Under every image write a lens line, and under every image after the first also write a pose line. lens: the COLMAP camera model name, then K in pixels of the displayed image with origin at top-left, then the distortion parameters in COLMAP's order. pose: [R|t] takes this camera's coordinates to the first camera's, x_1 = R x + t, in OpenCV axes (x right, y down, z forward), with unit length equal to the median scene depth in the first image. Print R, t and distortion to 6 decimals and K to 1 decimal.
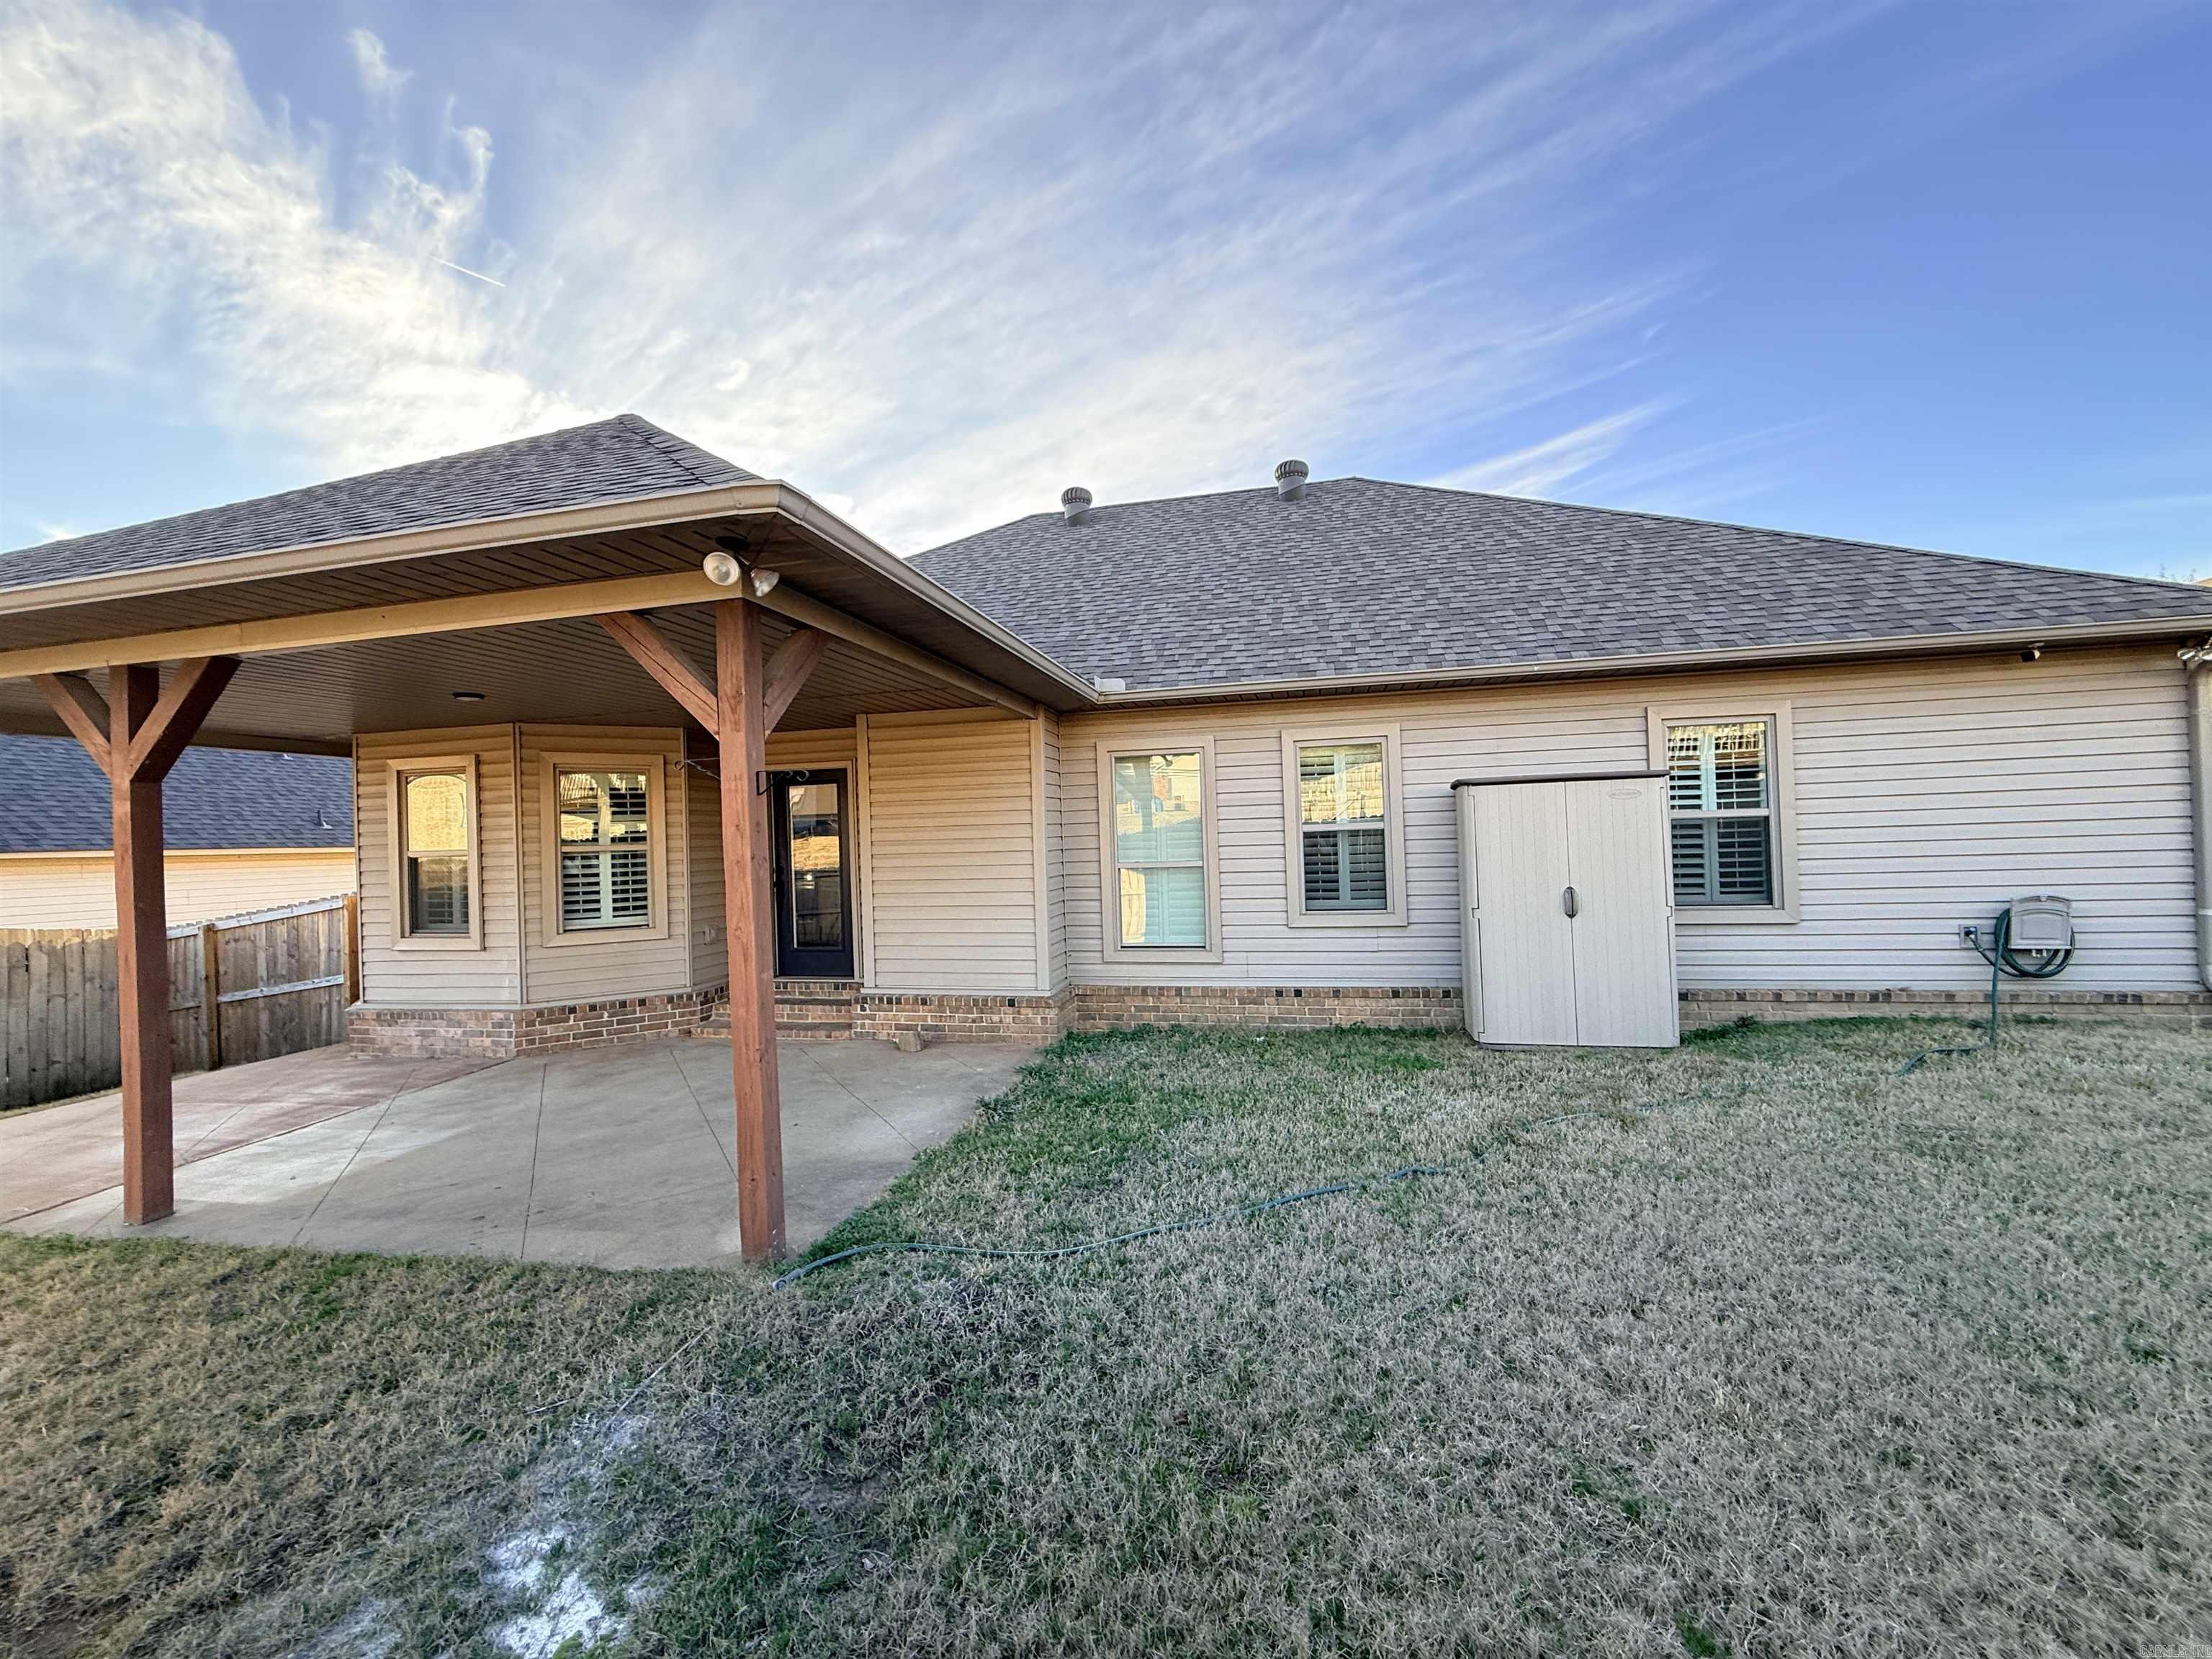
lens RADIAL K [[881.2, 0, 1102.8], [0, 881.2, 830.4], [0, 0, 1]] dist [-0.000889, 0.000125]
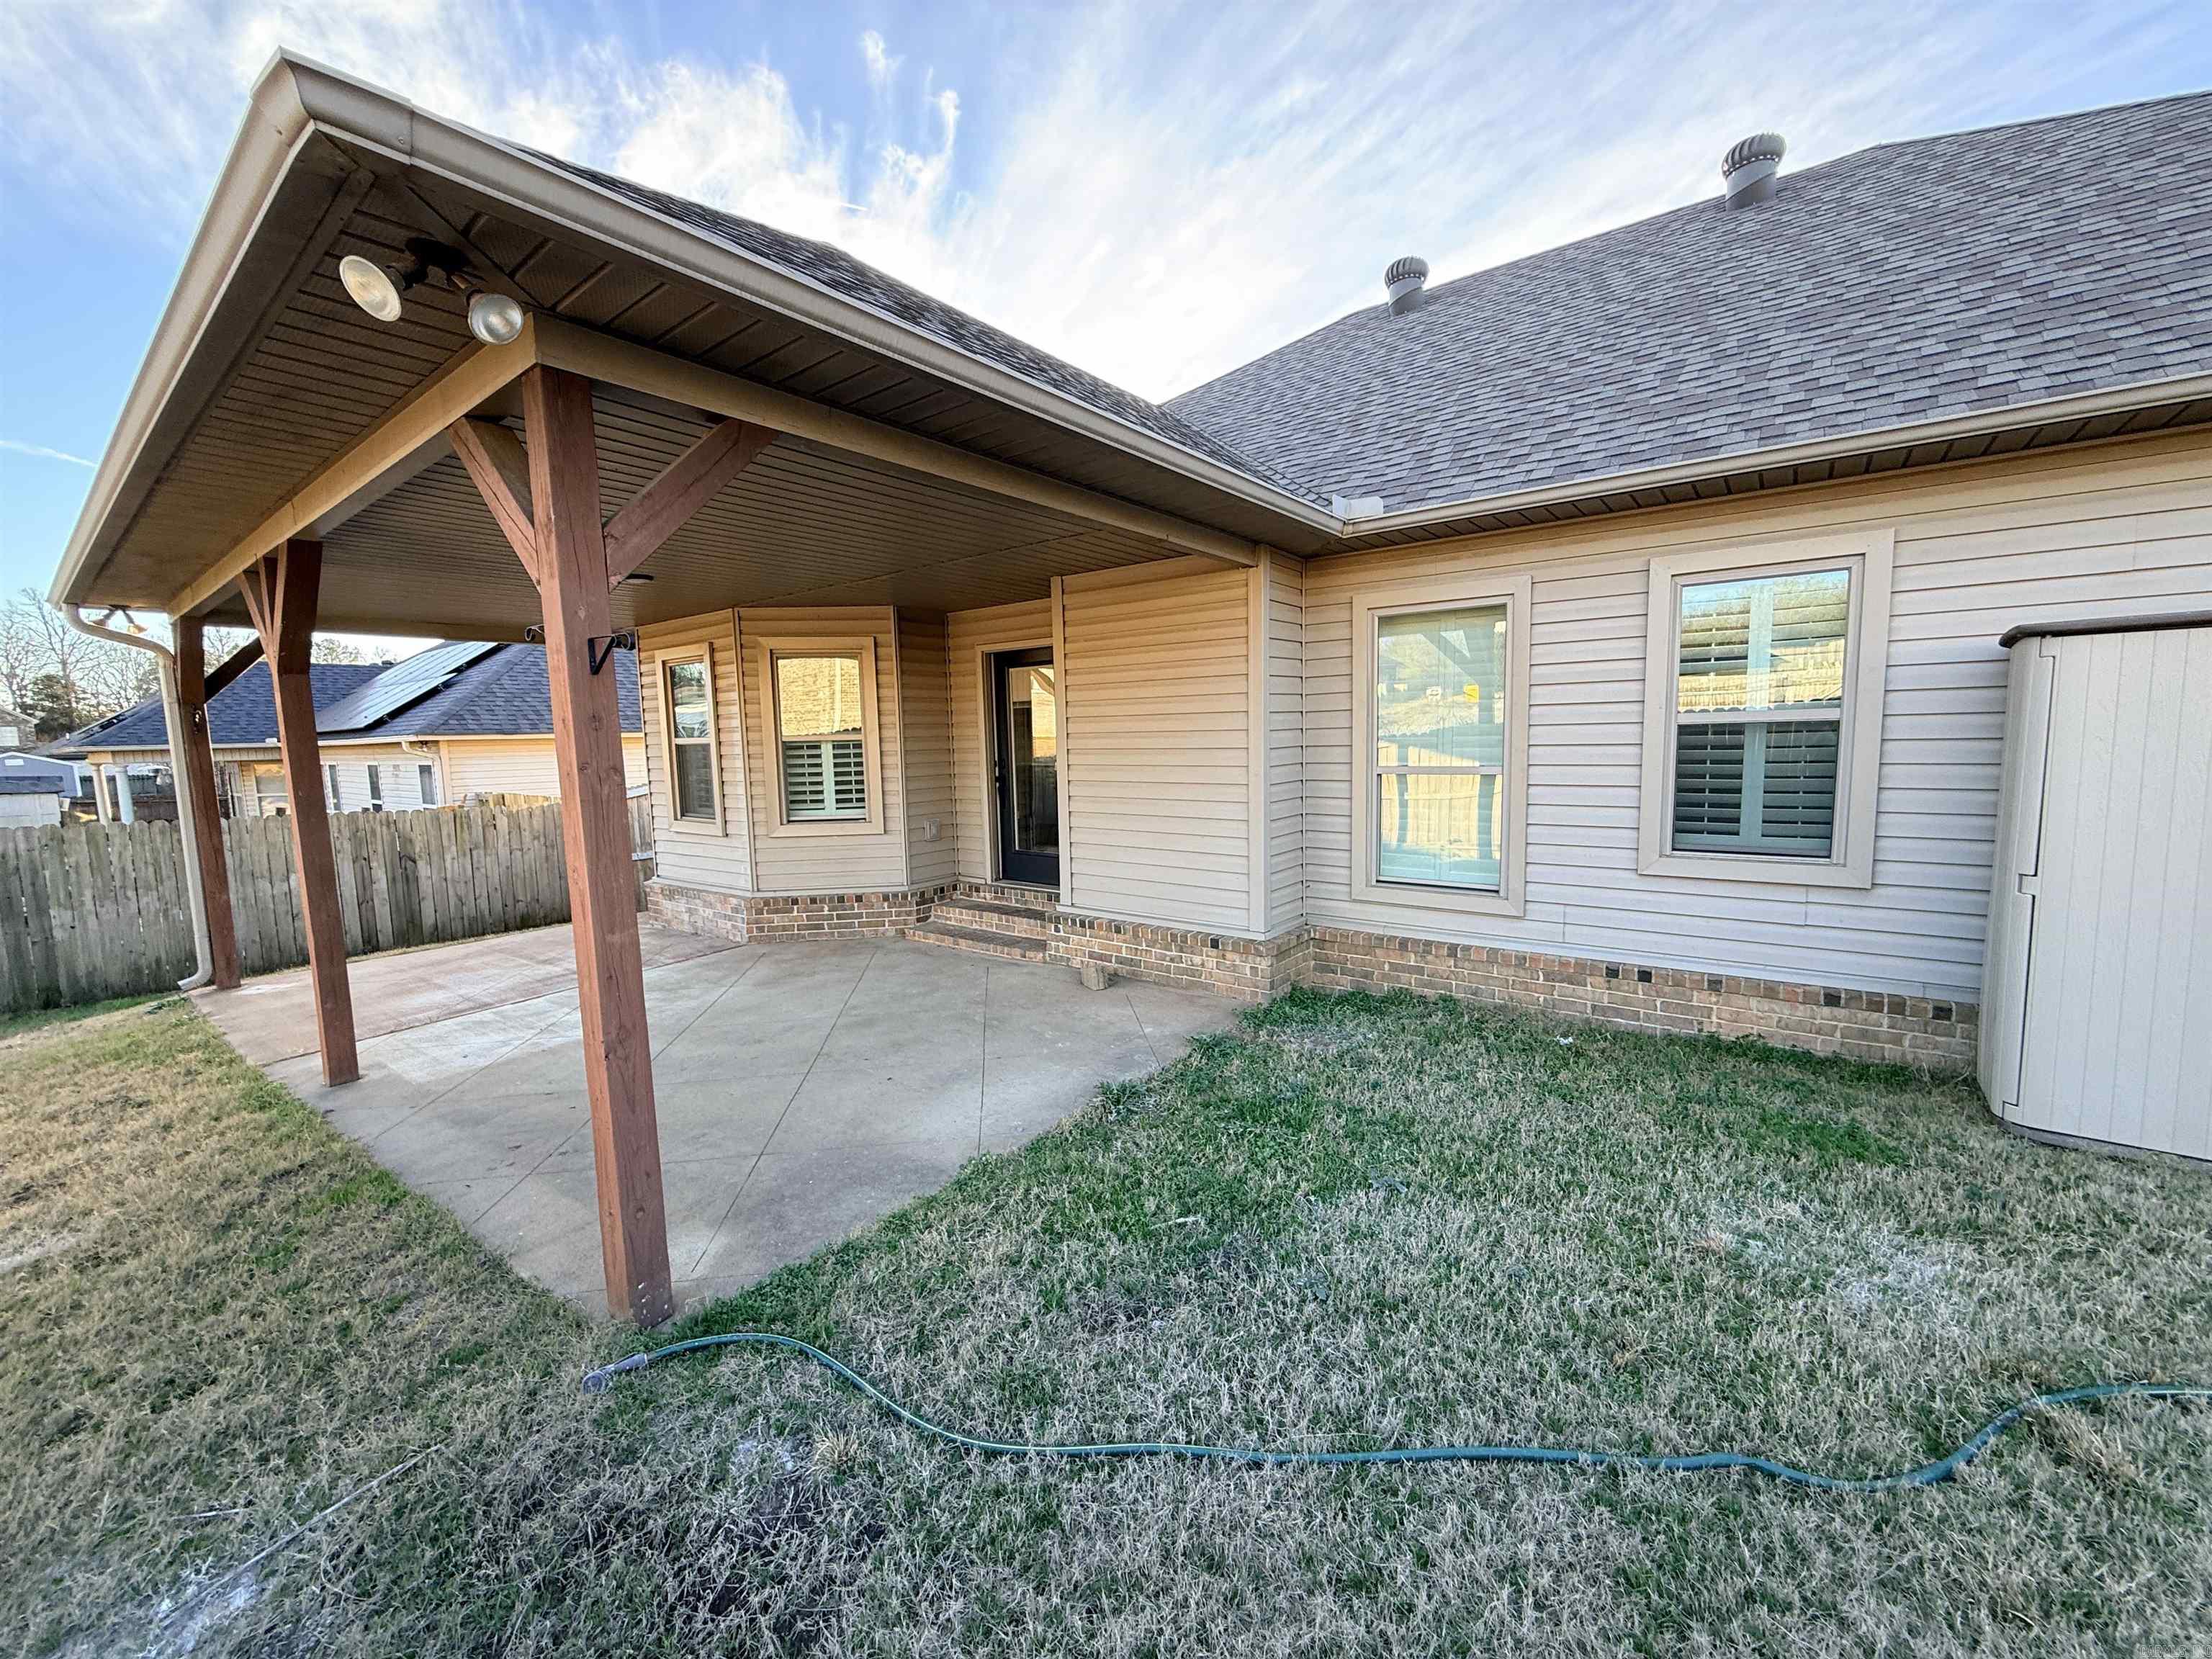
lens RADIAL K [[881.2, 0, 1101.4], [0, 881.2, 832.1], [0, 0, 1]] dist [-0.000889, 0.000125]
pose [[0.909505, 0.055463, -0.411976, 0.118787], [-0.001041, 0.991360, 0.131165, -0.004144], [0.415691, -0.118867, 0.901705, 0.263245]]
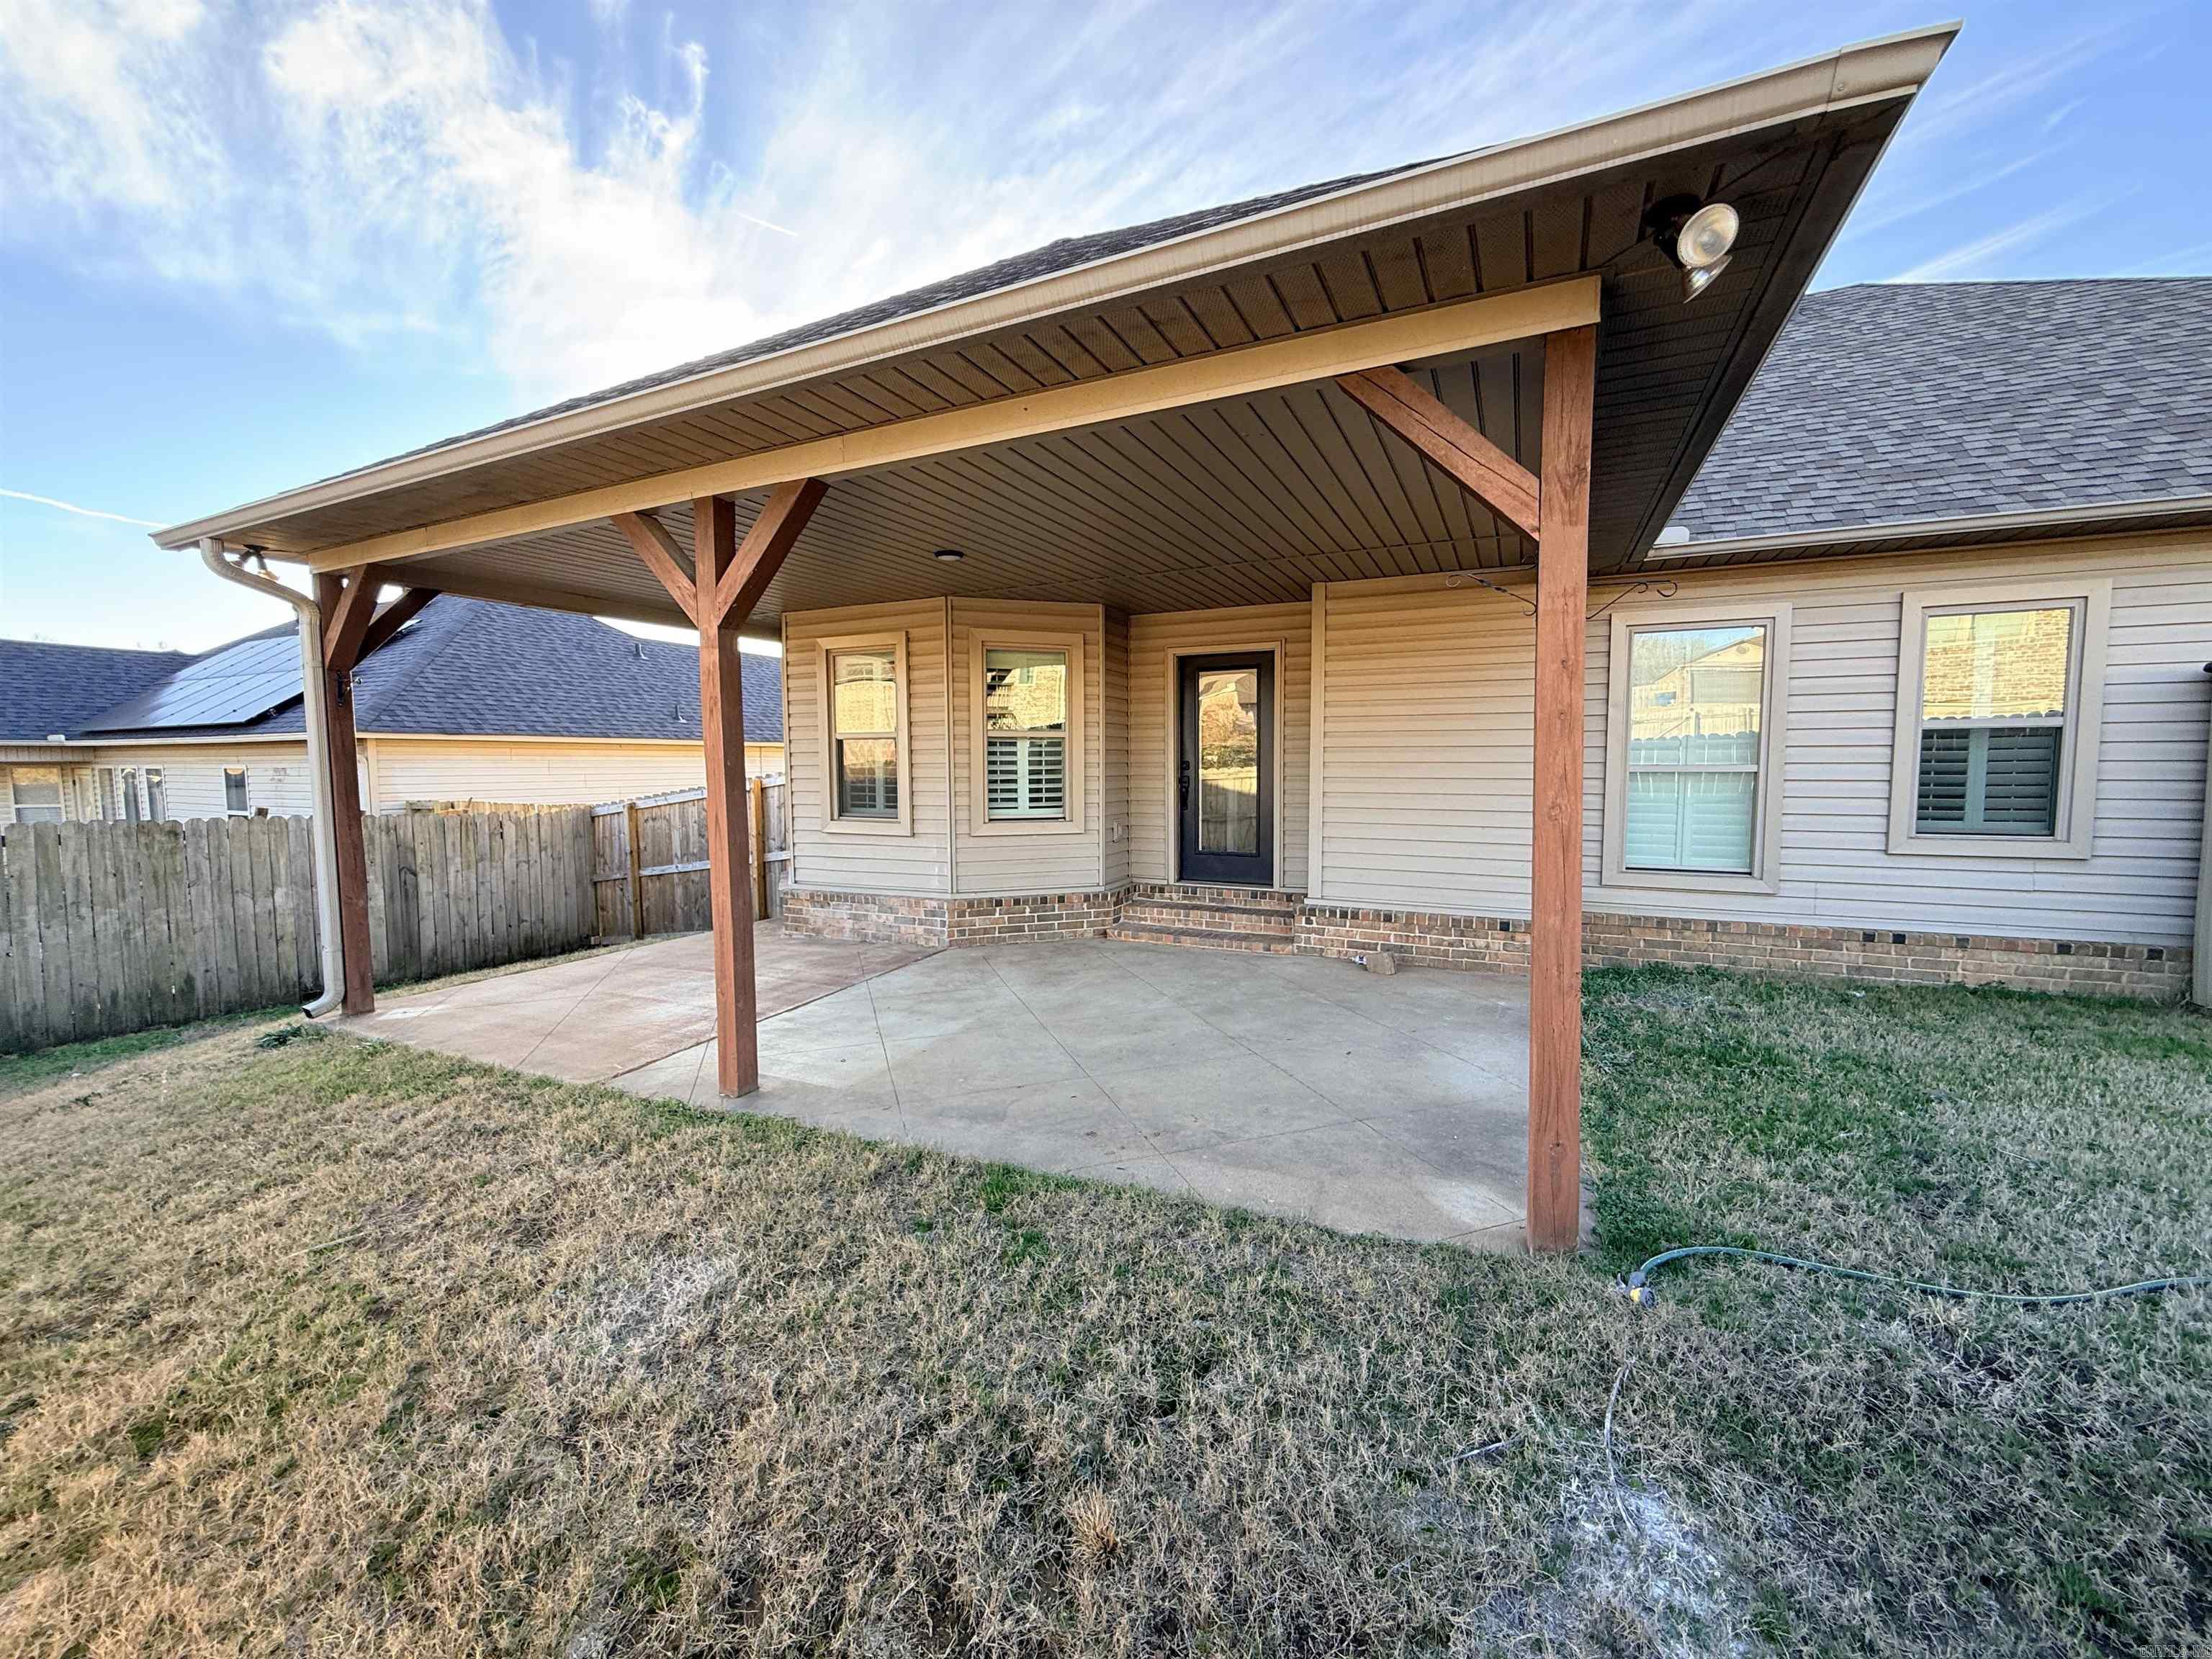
lens RADIAL K [[881.2, 0, 1102.4], [0, 881.2, 831.6], [0, 0, 1]] dist [-0.000889, 0.000125]
pose [[0.975779, 0.043999, -0.214288, -0.297539], [-0.024244, 0.995281, 0.093959, 0.035297], [0.217411, -0.086488, 0.972241, 0.104339]]
